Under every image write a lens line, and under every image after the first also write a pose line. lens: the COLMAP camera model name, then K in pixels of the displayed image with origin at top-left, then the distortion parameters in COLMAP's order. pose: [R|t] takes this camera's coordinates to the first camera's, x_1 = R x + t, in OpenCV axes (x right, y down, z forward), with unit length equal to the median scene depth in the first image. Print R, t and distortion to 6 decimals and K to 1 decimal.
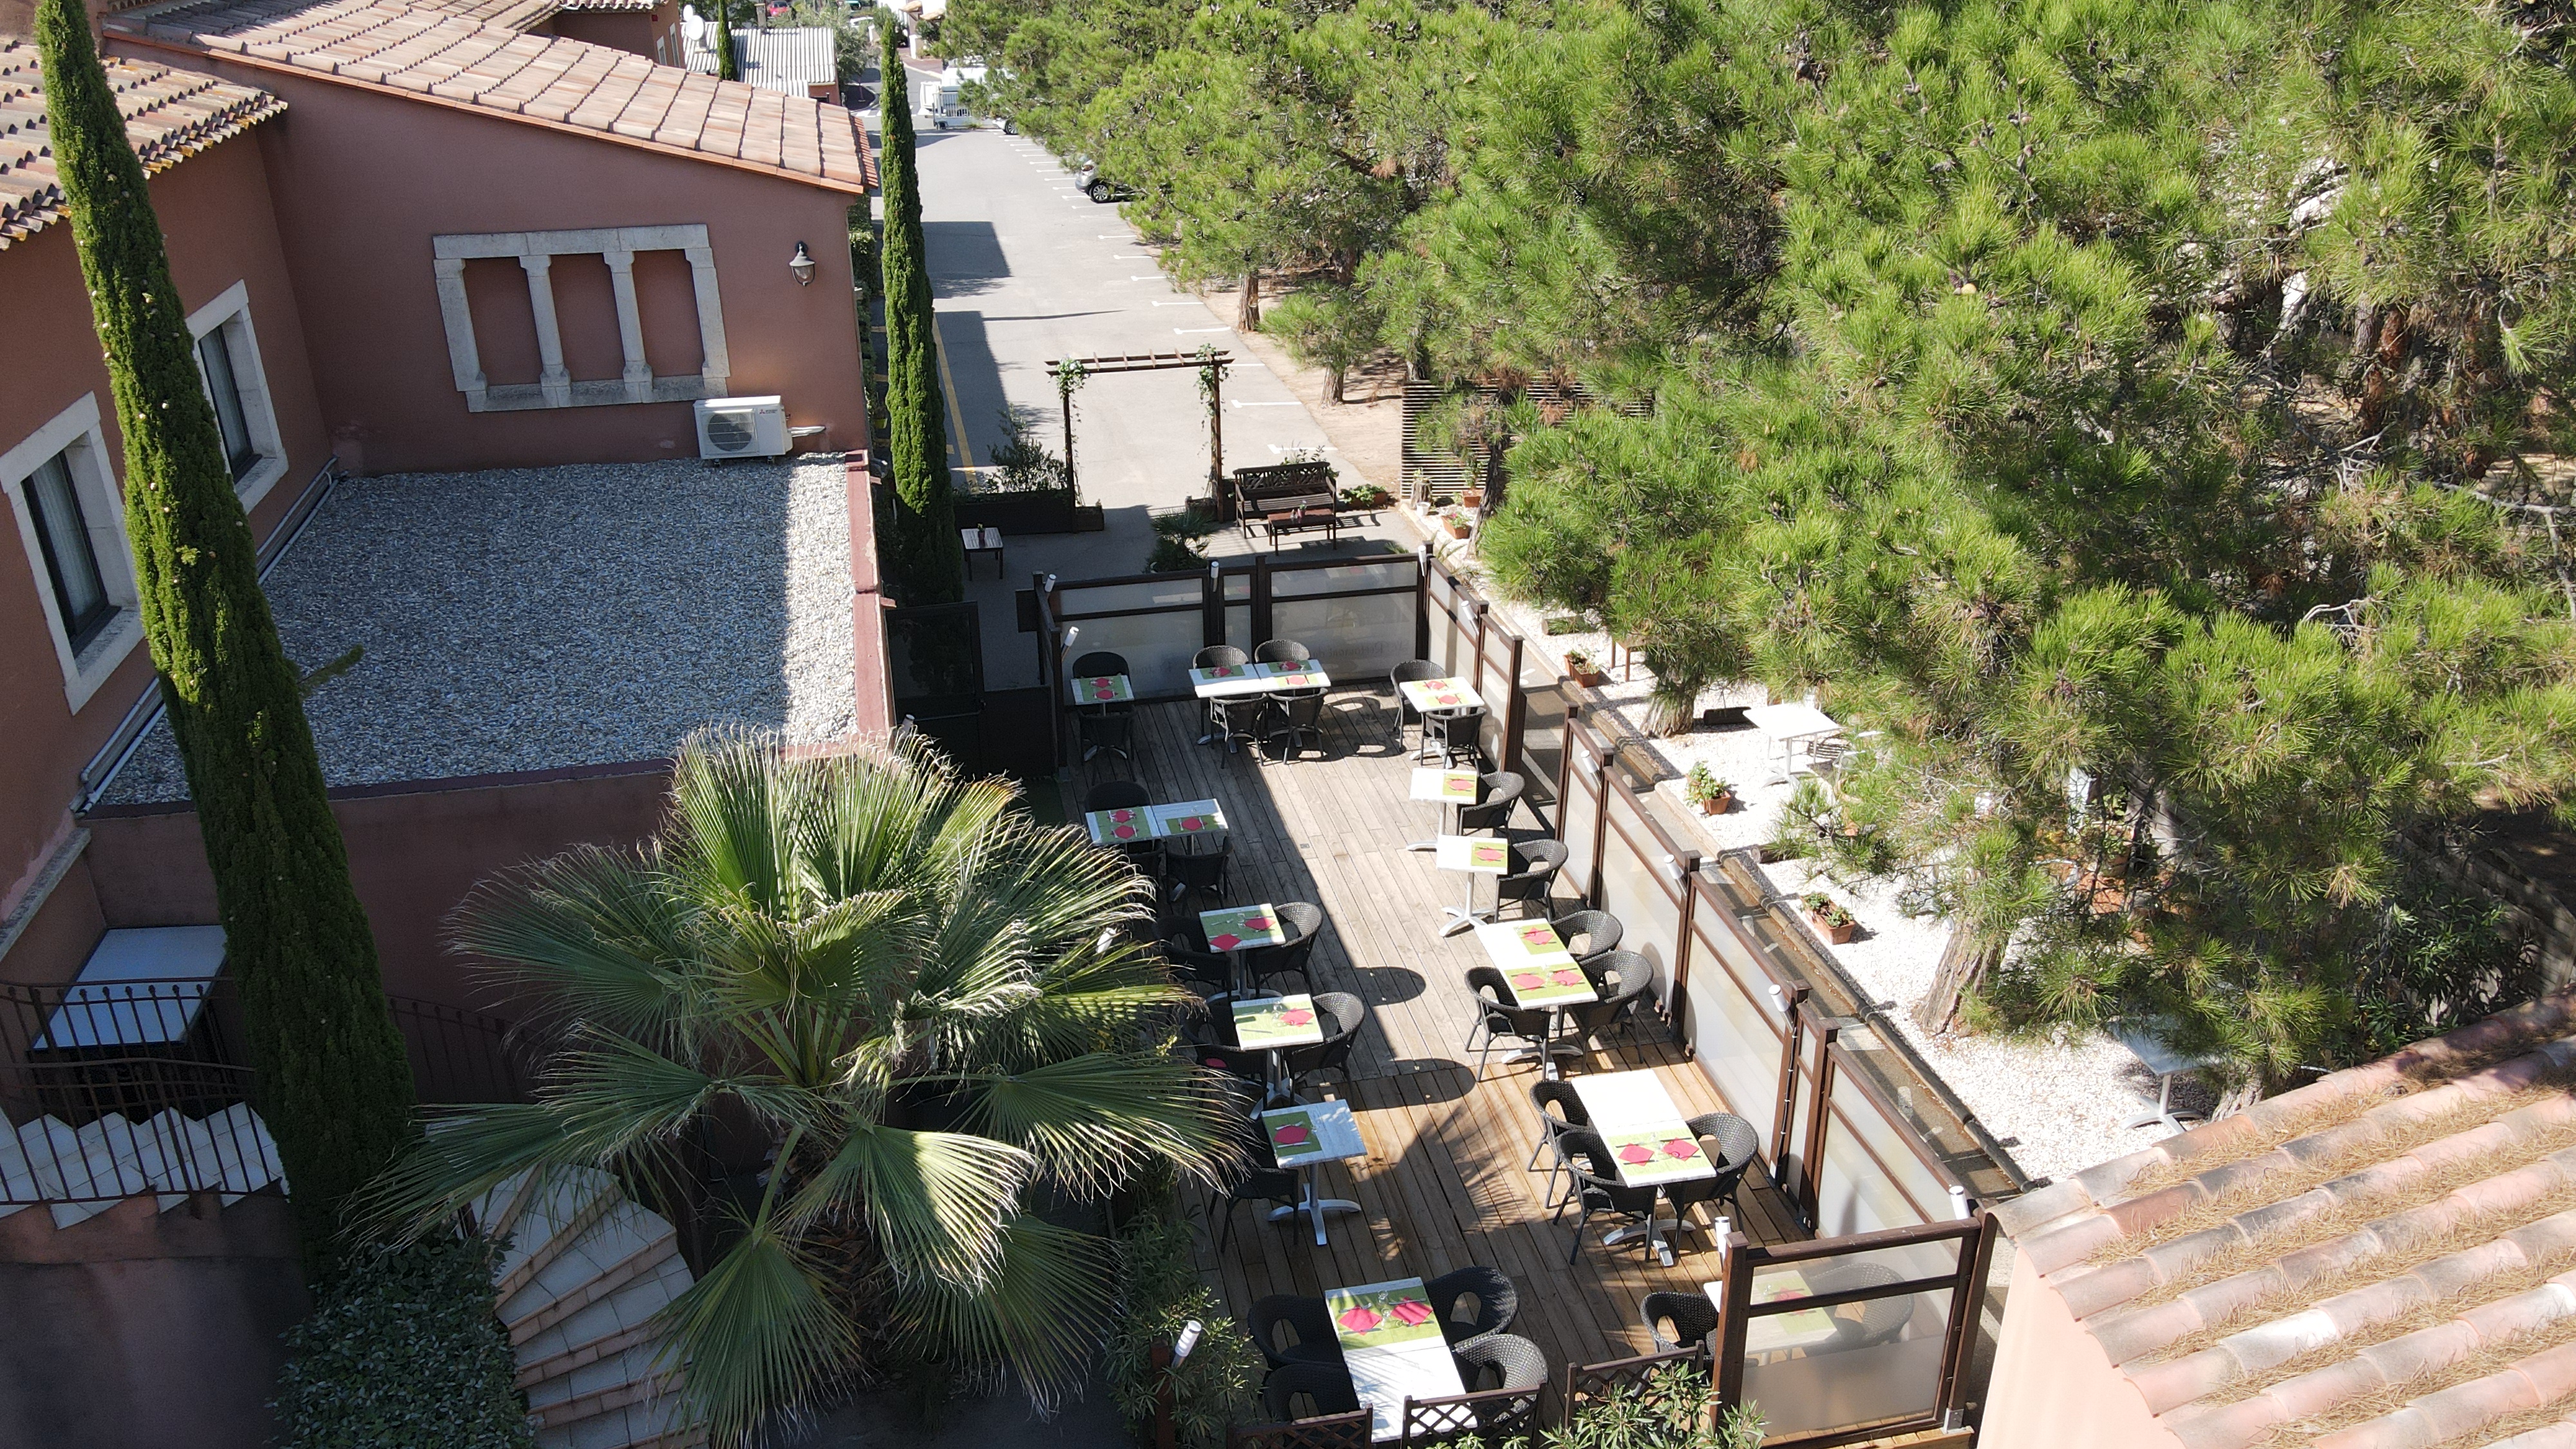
lens RADIAL K [[1901.0, 0, 1291.2], [0, 1901.0, 738.6], [0, 0, 1]] dist [-0.000539, 0.032262]
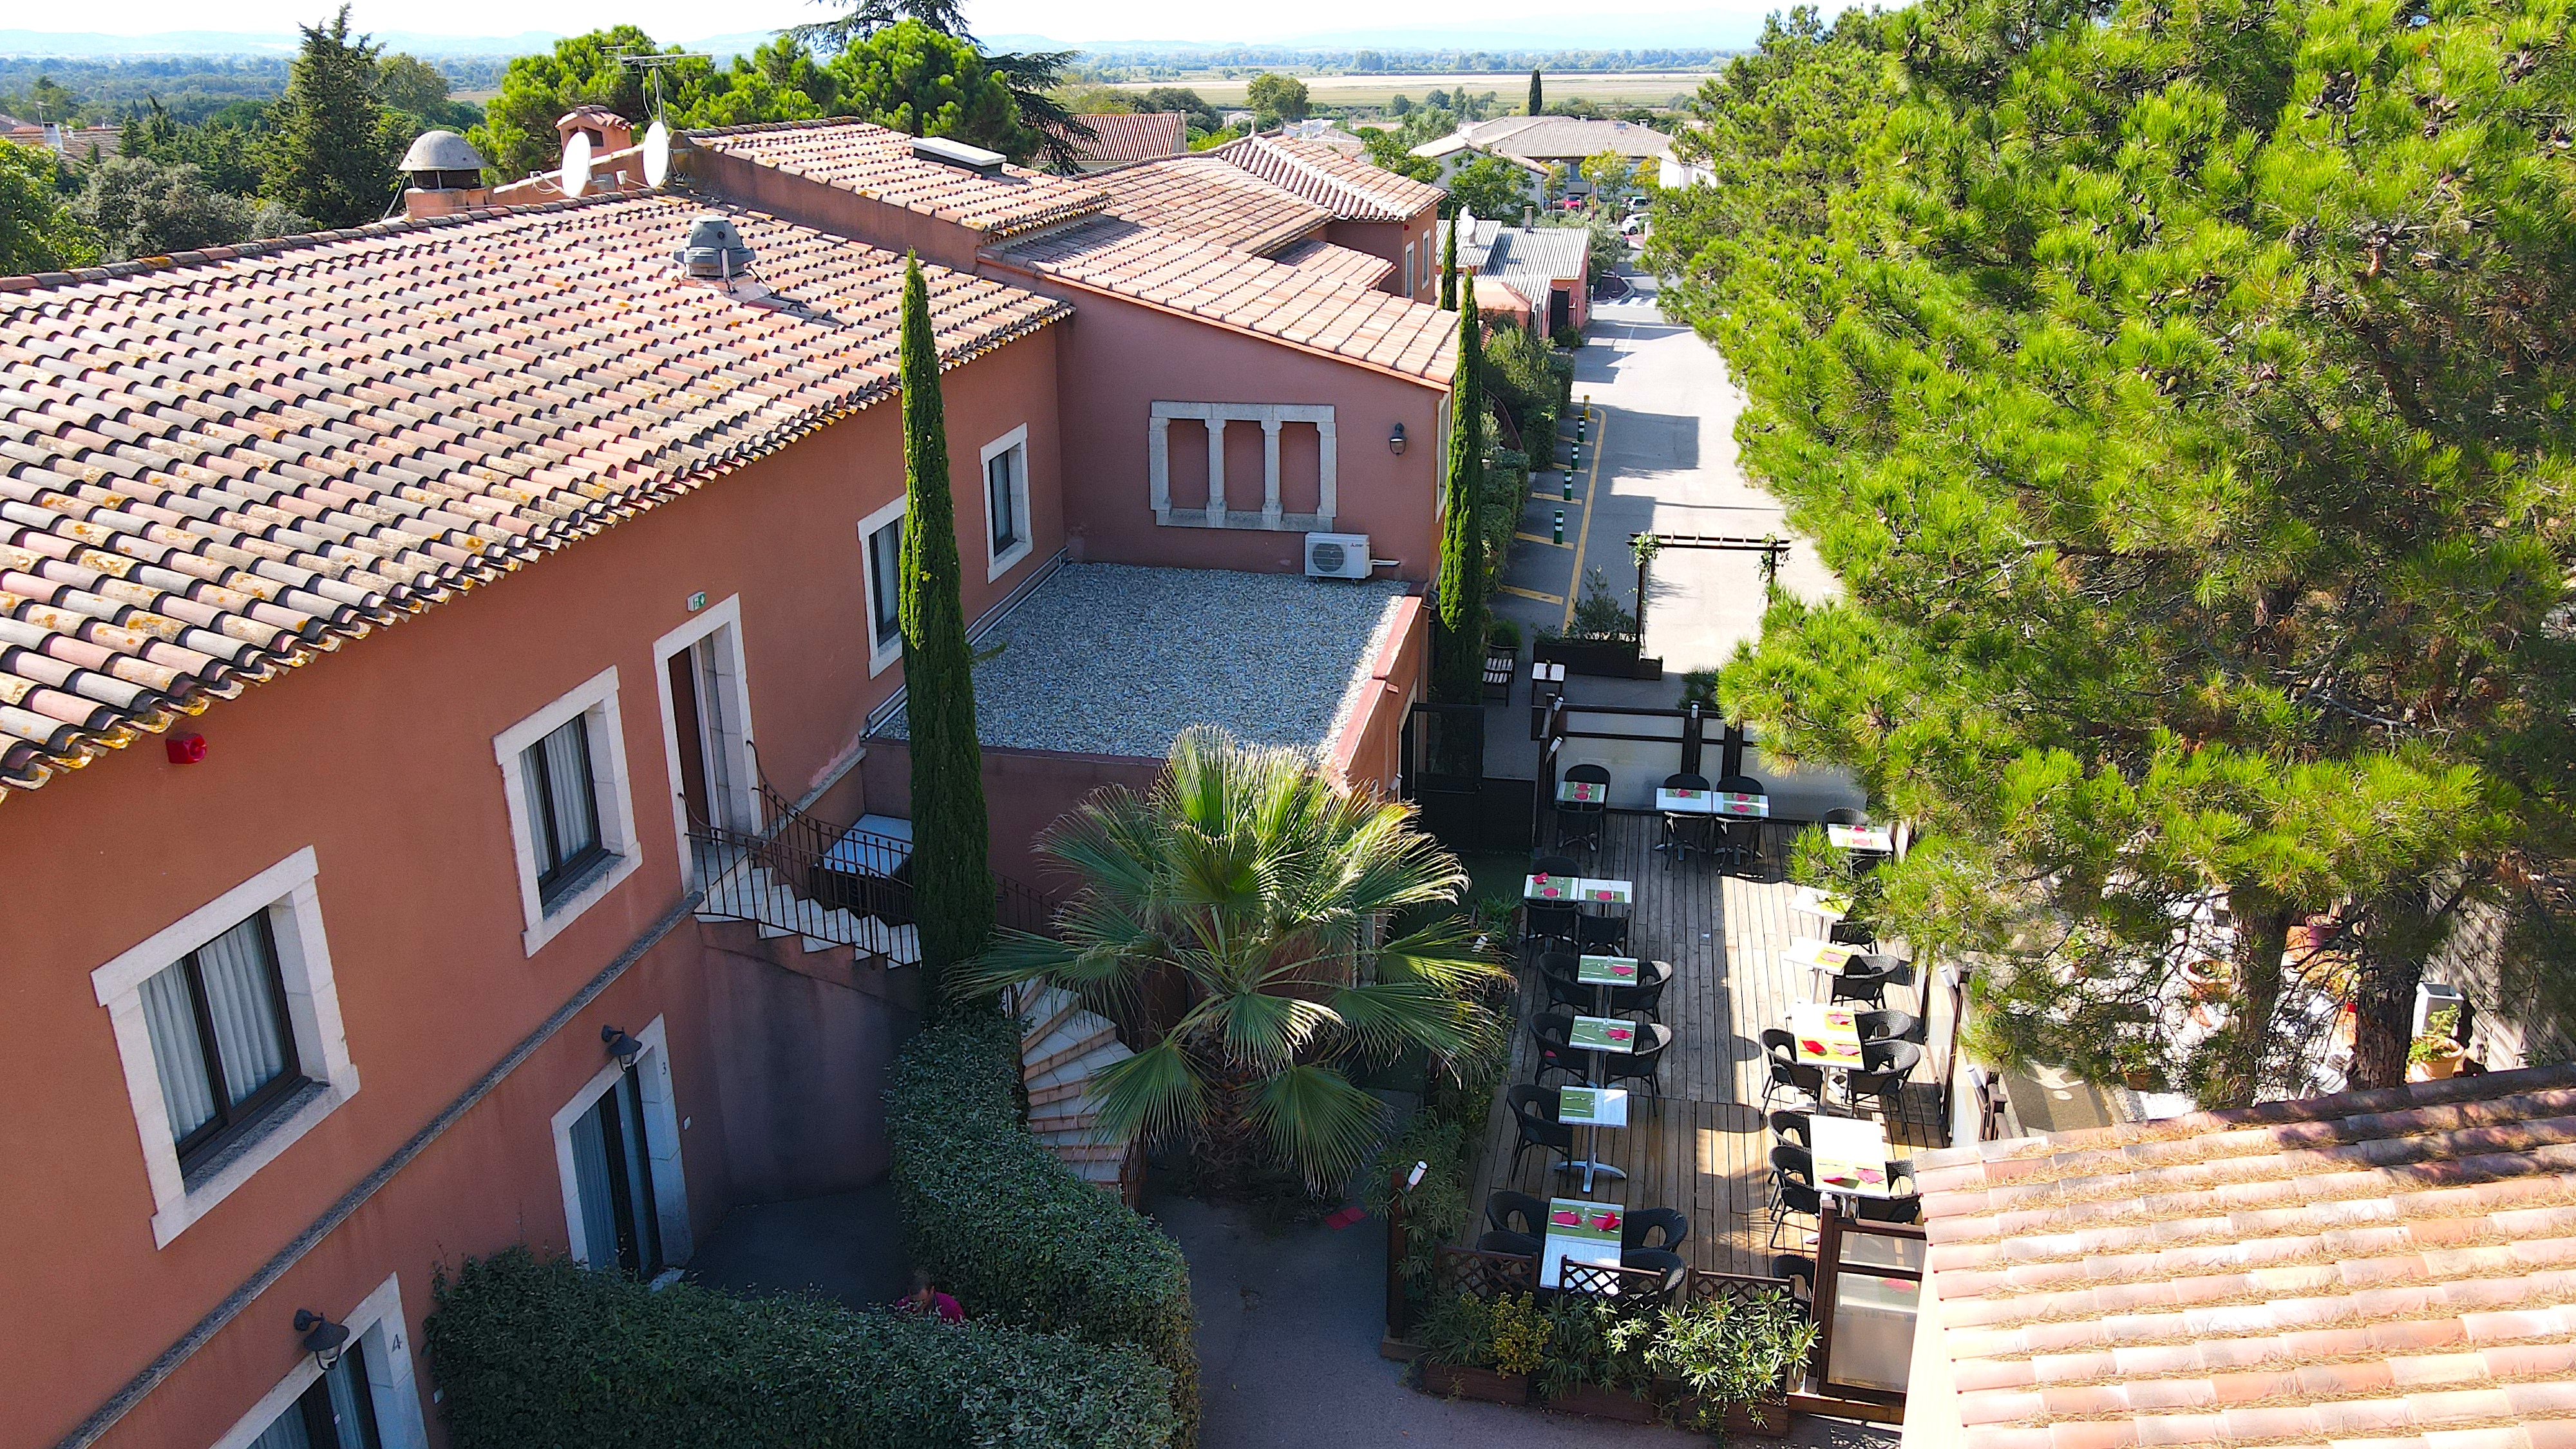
lens RADIAL K [[1901.0, 0, 1291.2], [0, 1901.0, 738.6], [0, 0, 1]] dist [-0.000539, 0.032262]
pose [[0.920431, 0.134952, -0.366871, 0.202301], [-0.166717, 0.984404, -0.056162, 0.047052], [0.353570, 0.112857, 0.928575, -0.256600]]
